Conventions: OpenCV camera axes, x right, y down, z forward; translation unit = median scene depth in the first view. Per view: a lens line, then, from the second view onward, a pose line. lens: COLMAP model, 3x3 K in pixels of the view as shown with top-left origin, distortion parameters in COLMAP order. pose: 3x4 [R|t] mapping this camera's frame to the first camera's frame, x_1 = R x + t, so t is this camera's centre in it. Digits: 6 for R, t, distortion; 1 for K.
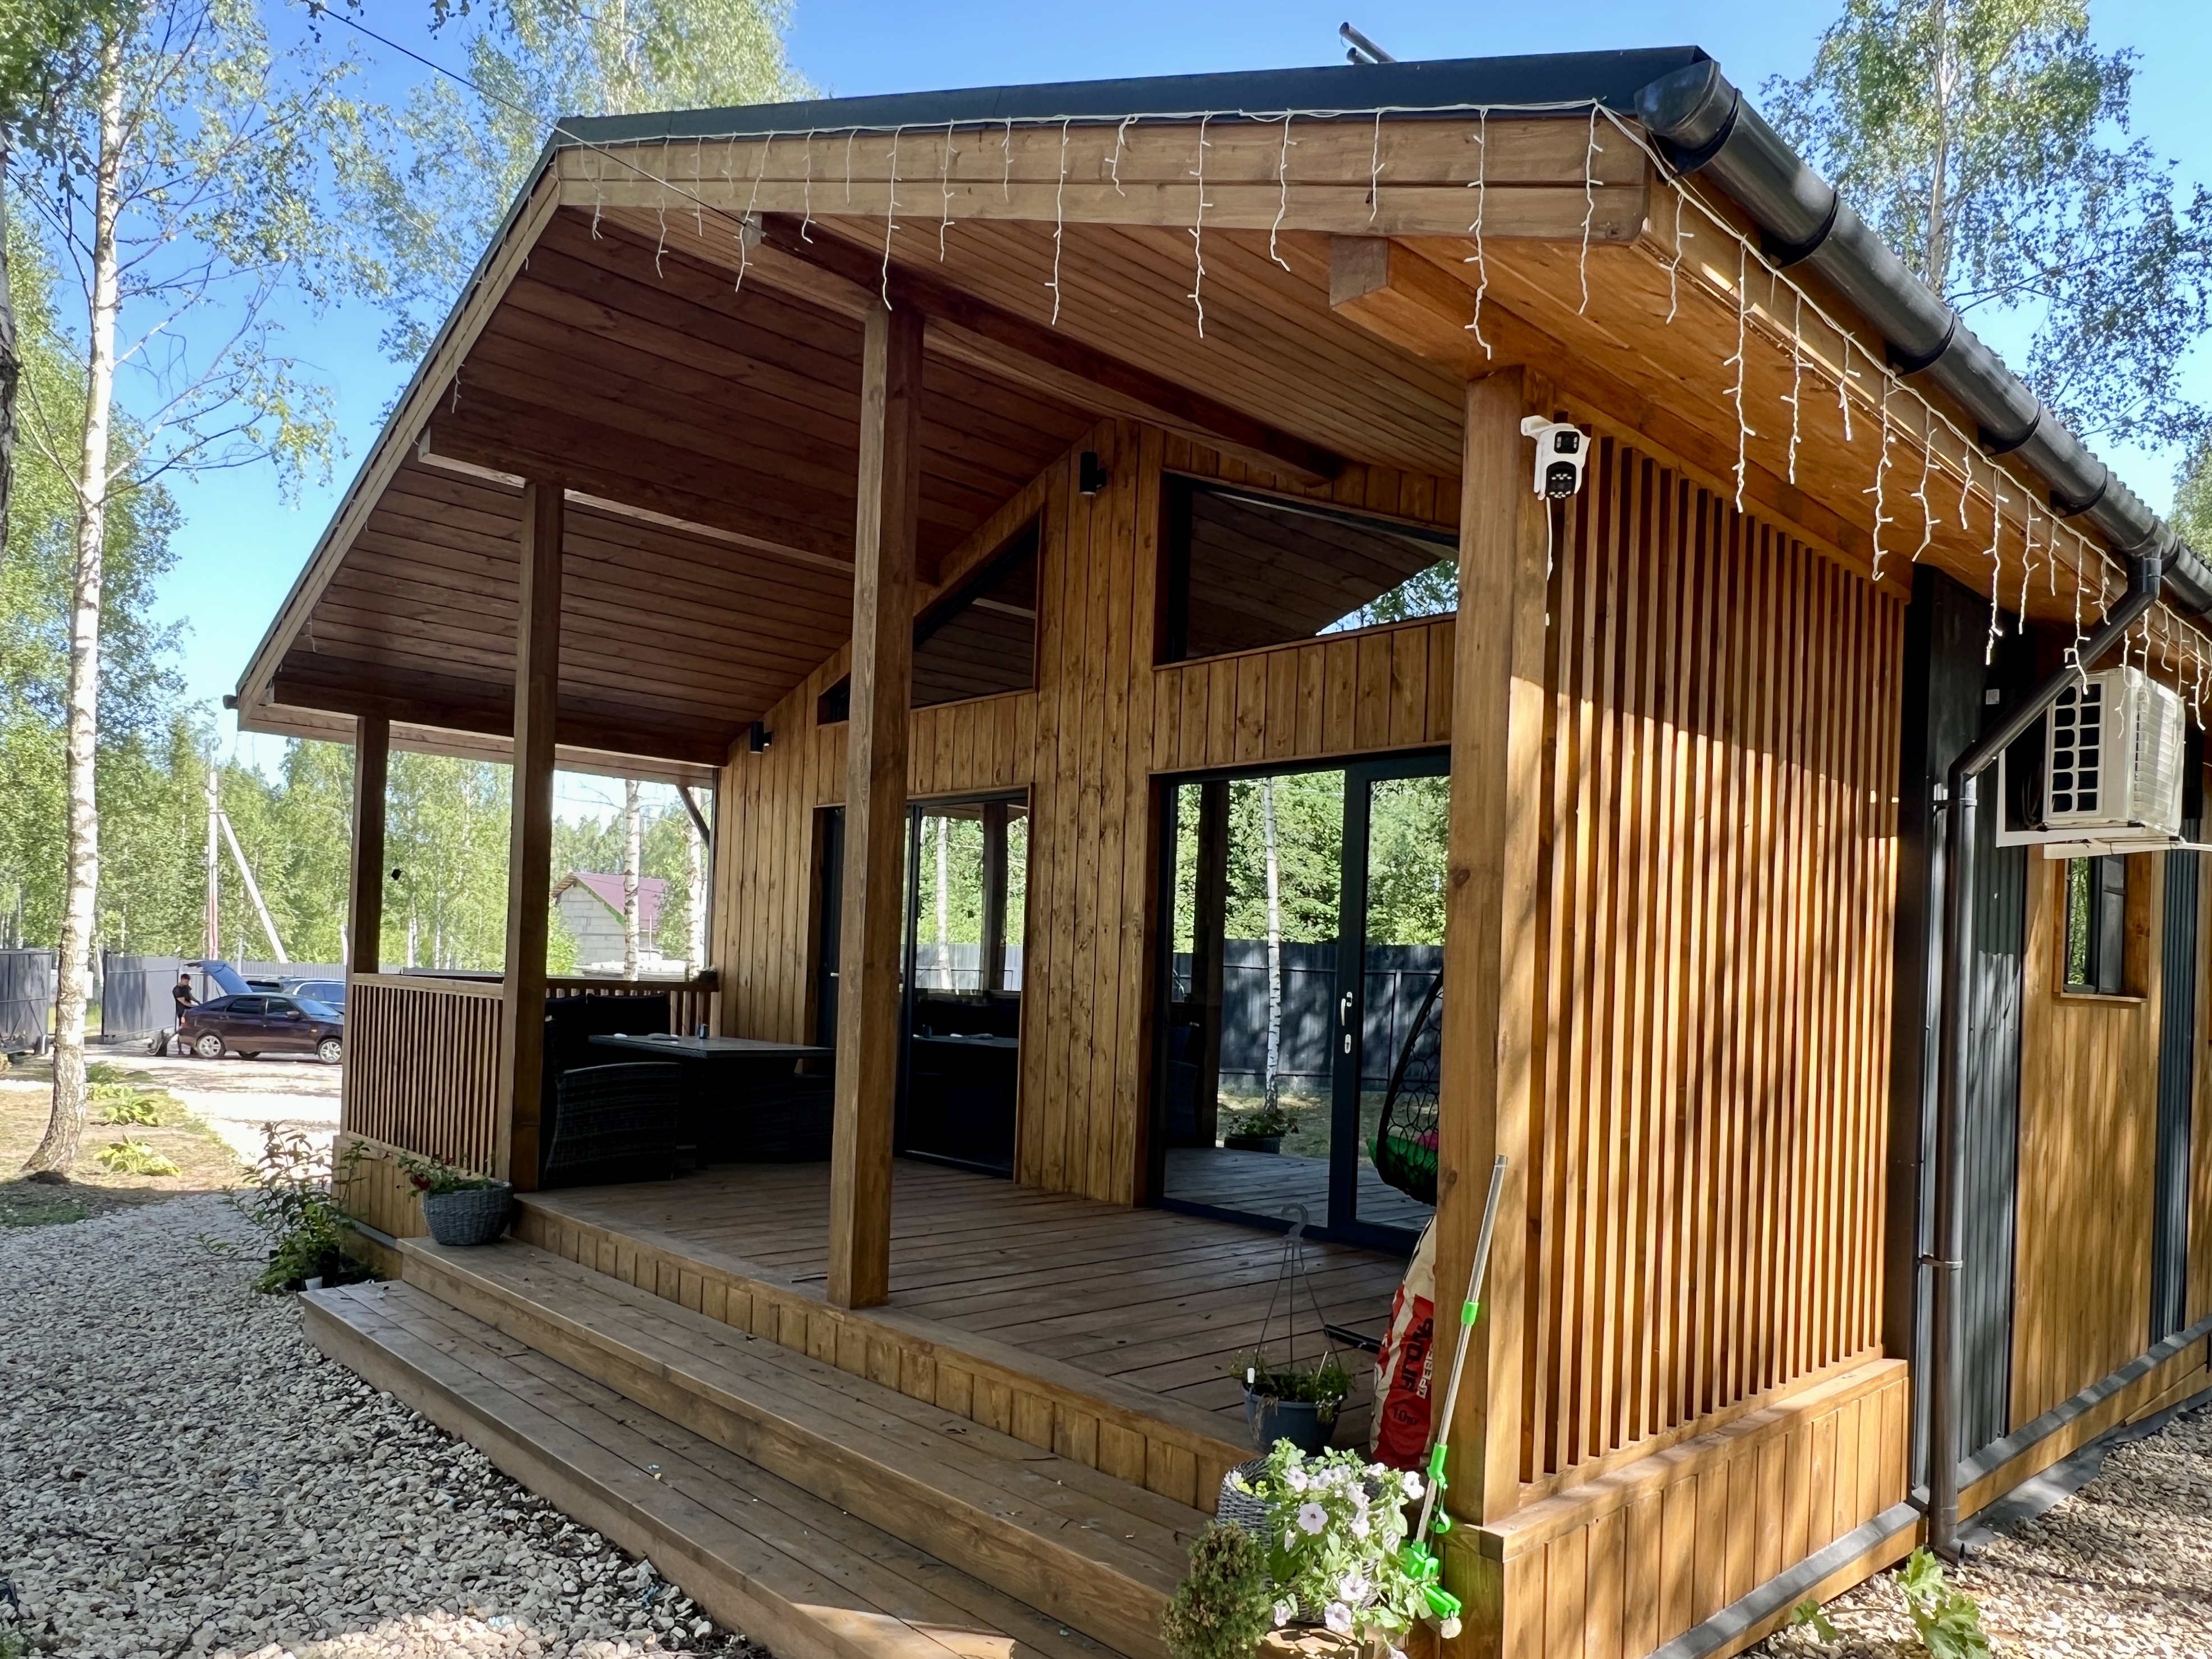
lens RADIAL K [[1480.6, 0, 1104.8], [0, 1480.6, 959.2], [0, 0, 1]] dist [-0.005396, 0.003036]
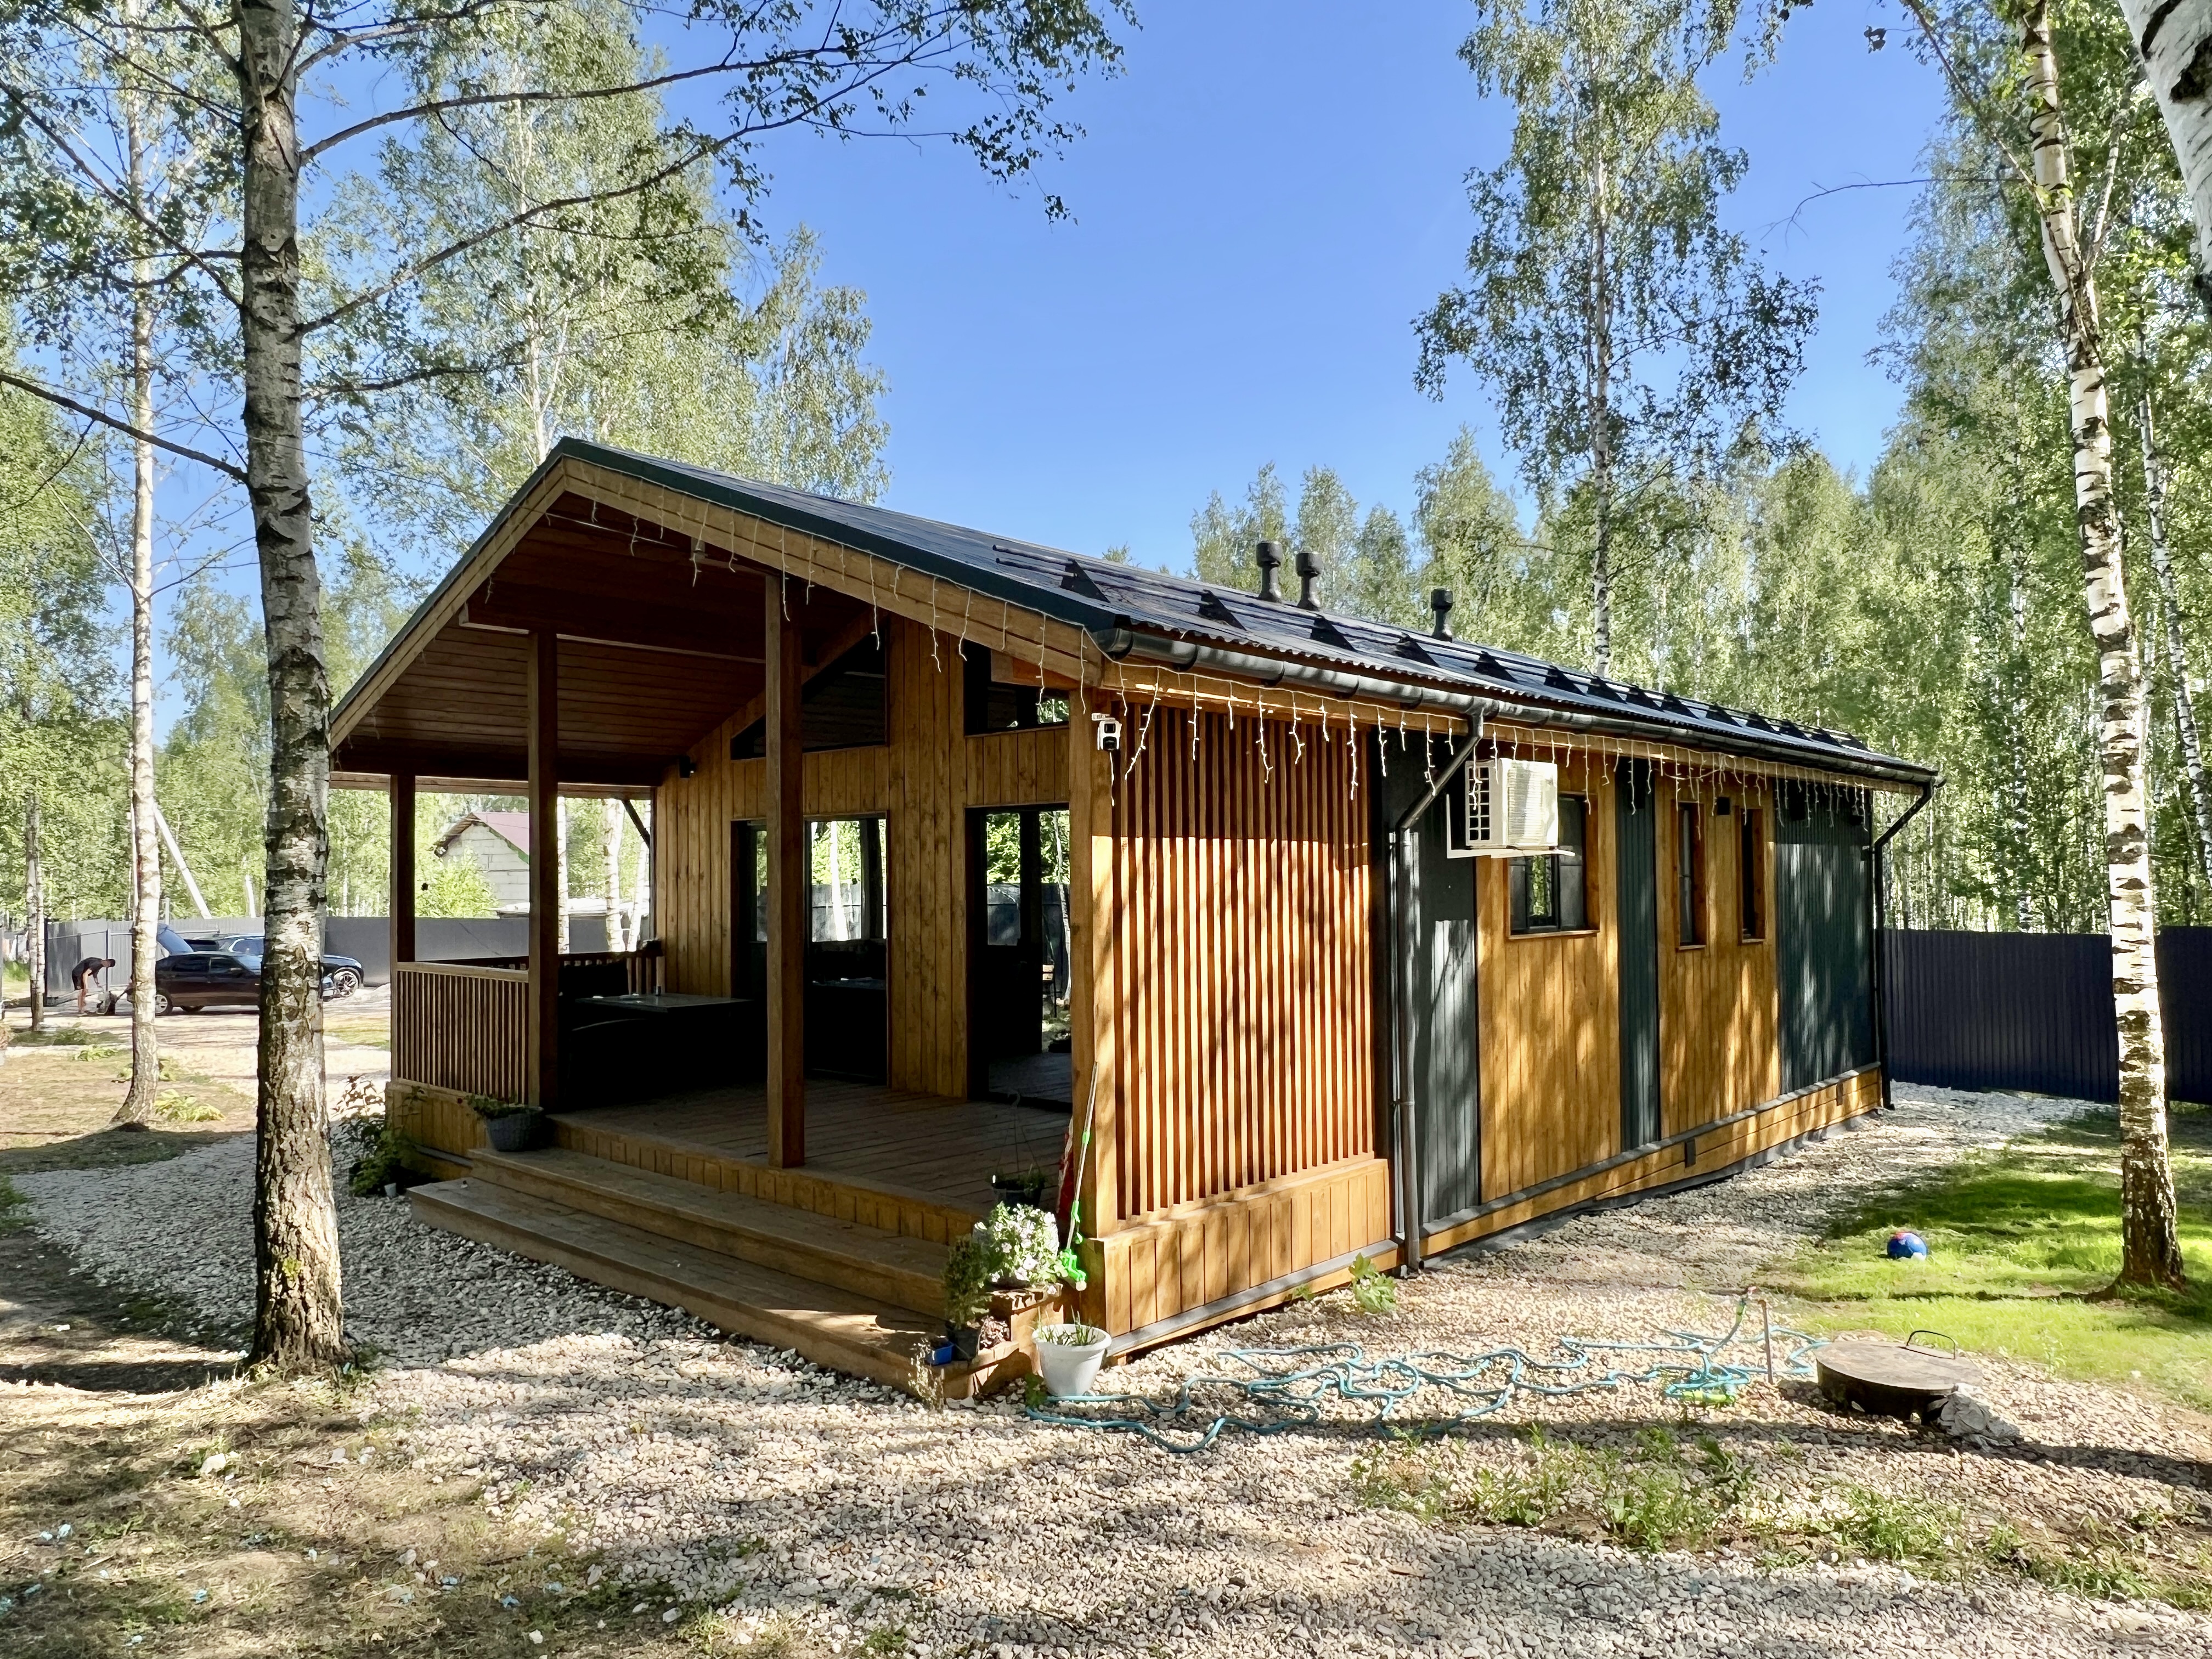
lens RADIAL K [[1445.2, 0, 1106.0], [0, 1445.2, 829.5], [0, 0, 1]] dist [-0.004201, -0.001845]
pose [[0.996080, -0.044540, 0.076427, 0.082624], [0.046116, 0.998756, -0.018981, -0.096765], [-0.075487, 0.022431, 0.996894, -0.647068]]
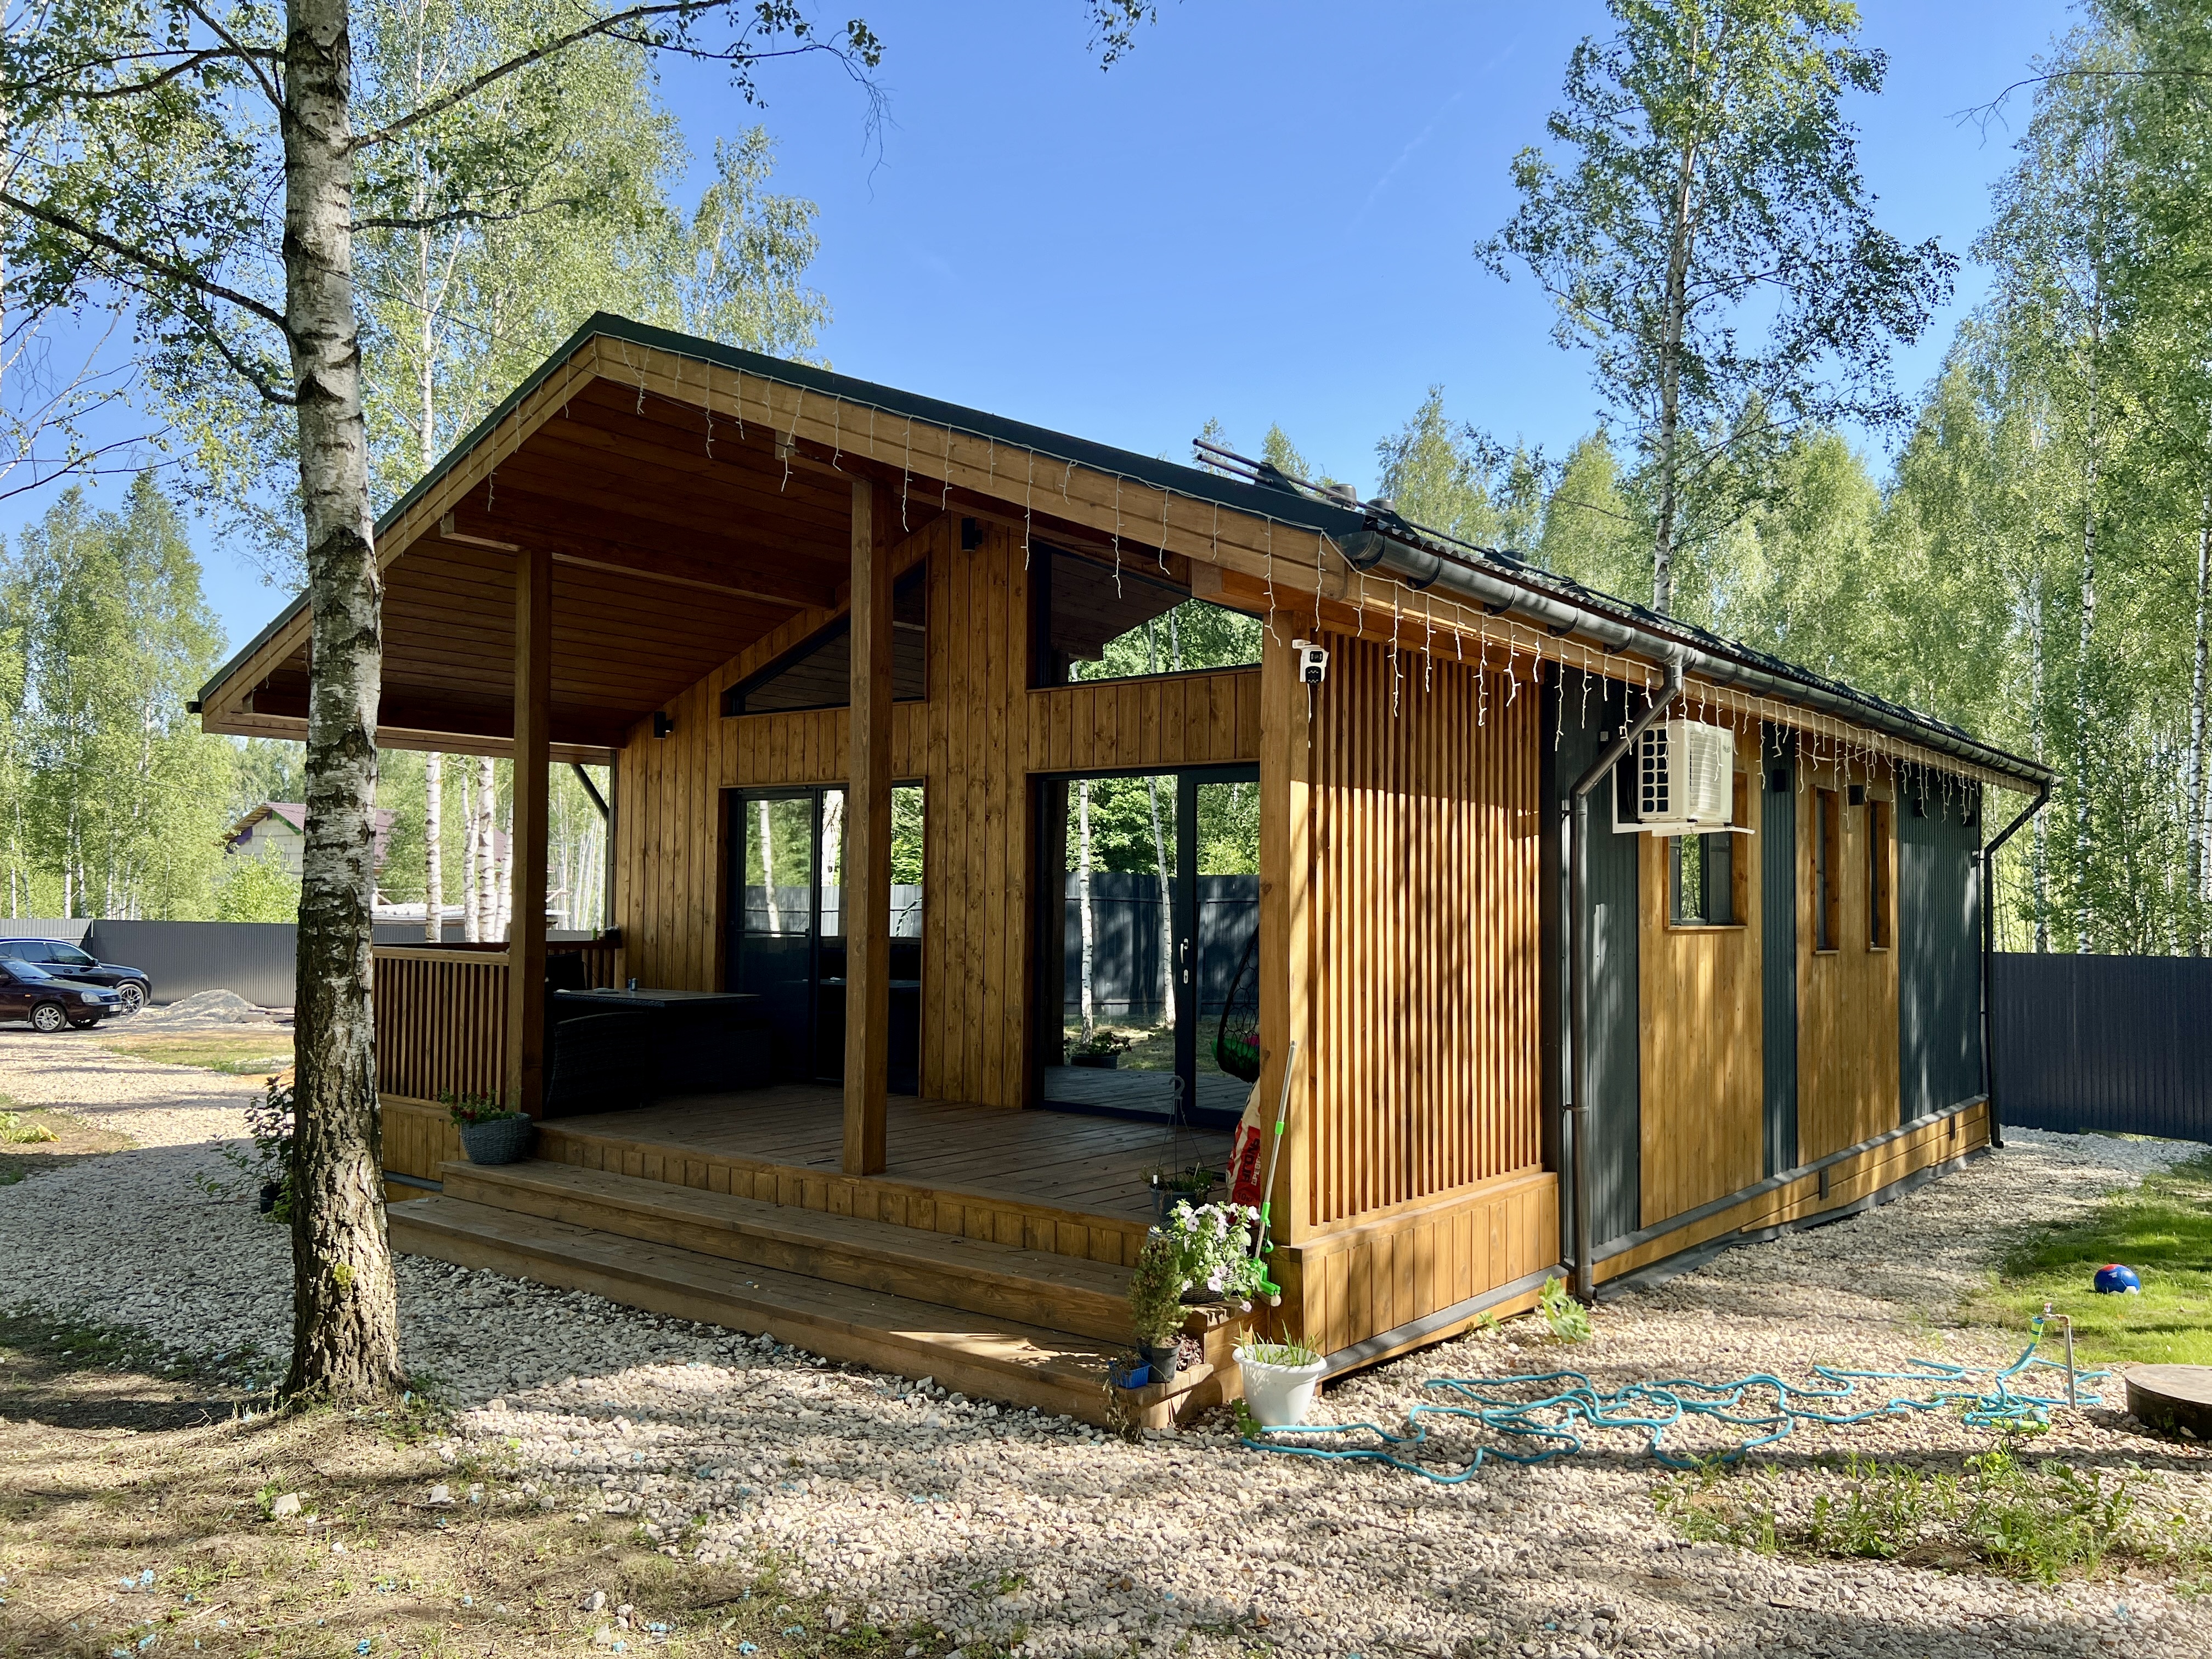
lens RADIAL K [[1654.8, 0, 1104.8], [0, 1654.8, 838.4], [0, 0, 1]] dist [0.038832, -0.048147]
pose [[0.989610, -0.023146, 0.141905, -0.149946], [0.026468, 0.999417, -0.021563, -0.048490], [-0.141323, 0.025095, 0.989645, -0.603953]]
